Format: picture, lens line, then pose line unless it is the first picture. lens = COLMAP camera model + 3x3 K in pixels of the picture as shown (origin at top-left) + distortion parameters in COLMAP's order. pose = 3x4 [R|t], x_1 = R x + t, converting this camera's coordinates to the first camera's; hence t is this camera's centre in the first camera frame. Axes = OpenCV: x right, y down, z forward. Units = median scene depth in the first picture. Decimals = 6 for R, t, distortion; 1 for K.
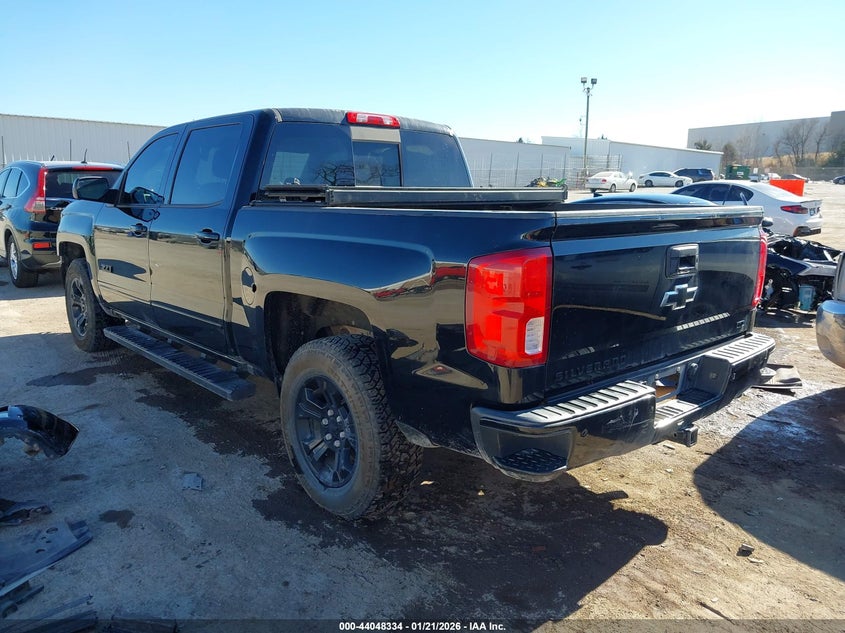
lens RADIAL K [[642.0, 0, 422.5], [0, 642.0, 316.5], [0, 0, 1]] dist [0.037589, -0.003425]
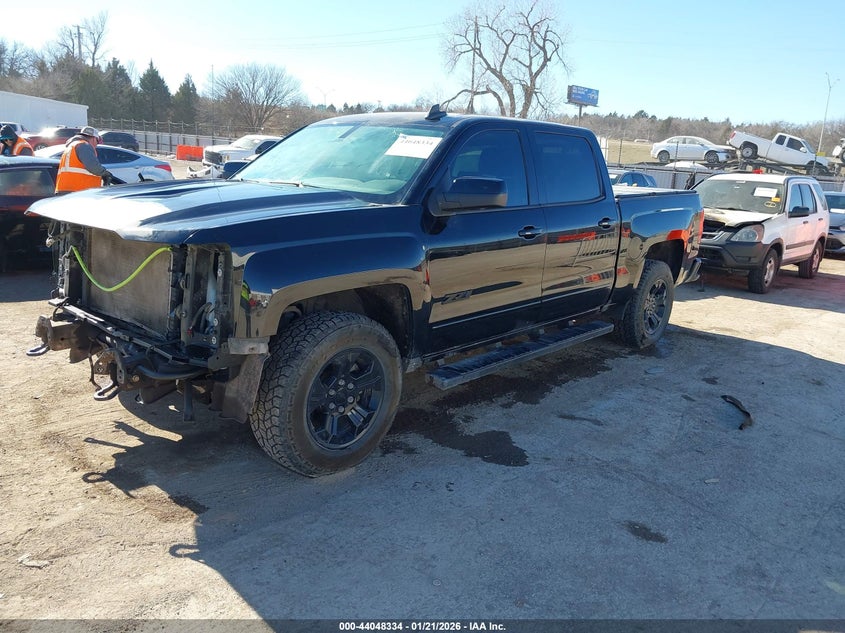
lens RADIAL K [[642.0, 0, 422.5], [0, 642.0, 316.5], [0, 0, 1]] dist [0.037589, -0.003425]
pose [[-0.113941, -0.232782, 0.965831, -1.352636], [0.142052, 0.958356, 0.247739, -0.259288], [-0.983280, 0.165426, -0.076129, 1.258661]]
